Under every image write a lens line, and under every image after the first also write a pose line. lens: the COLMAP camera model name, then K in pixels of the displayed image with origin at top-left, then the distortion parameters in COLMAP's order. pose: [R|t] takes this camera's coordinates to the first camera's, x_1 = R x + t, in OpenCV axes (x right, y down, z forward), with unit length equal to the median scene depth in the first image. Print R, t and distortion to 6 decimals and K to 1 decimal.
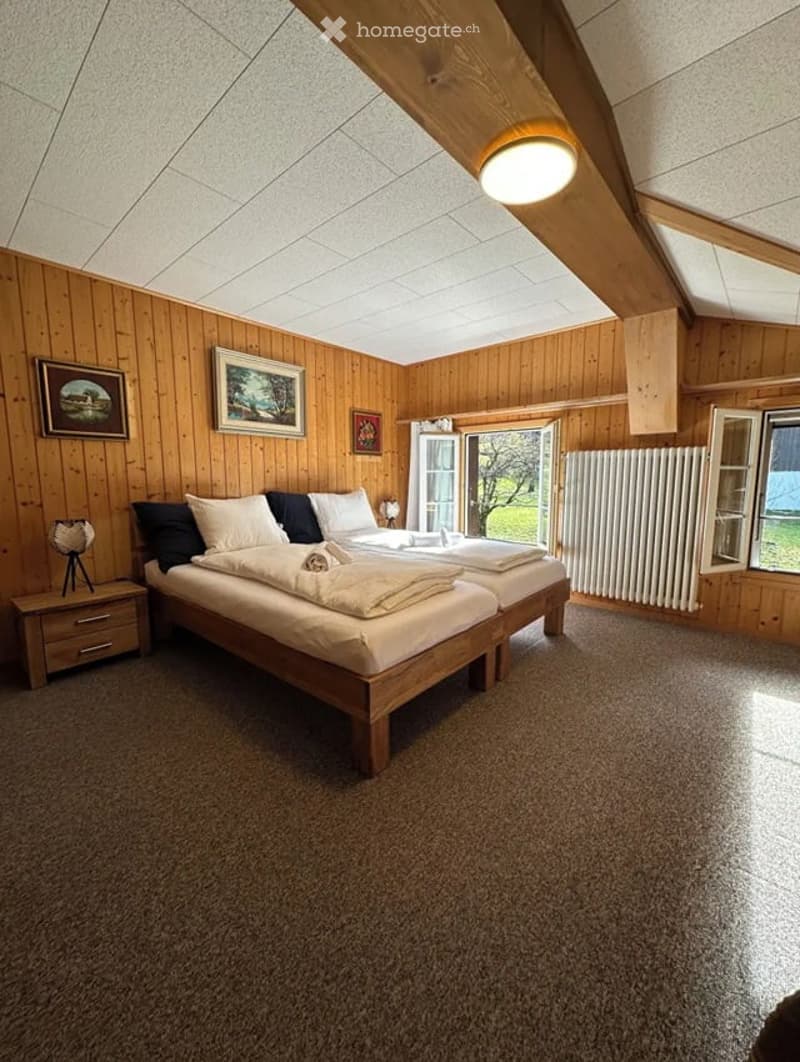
lens RADIAL K [[429.2, 0, 402.6], [0, 429.2, 533.4], [0, 0, 1]] dist [0.000526, 0.000008]
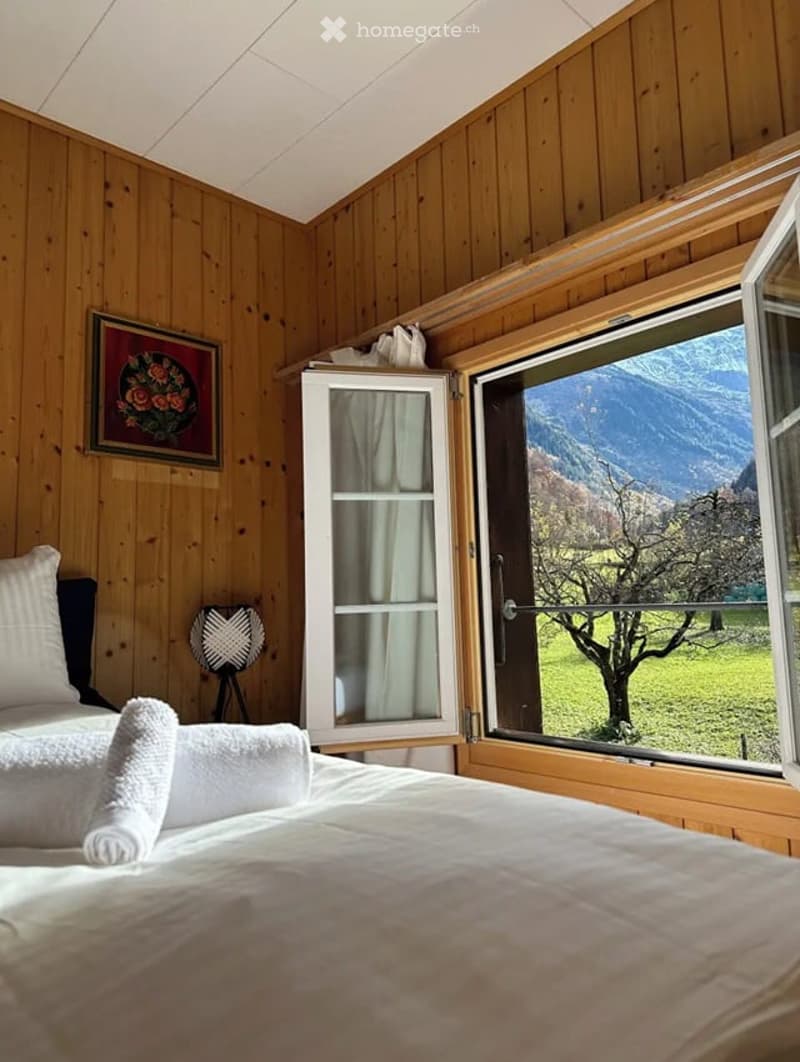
lens RADIAL K [[750.1, 0, 393.9], [0, 750.1, 528.7], [0, 0, 1]] dist [0.043214, -0.056271]
pose [[0.993890, -0.031584, -0.105762, 0.143887], [0.005418, 0.970990, -0.239059, -0.005158], [0.110244, 0.237025, 0.965228, 0.515488]]
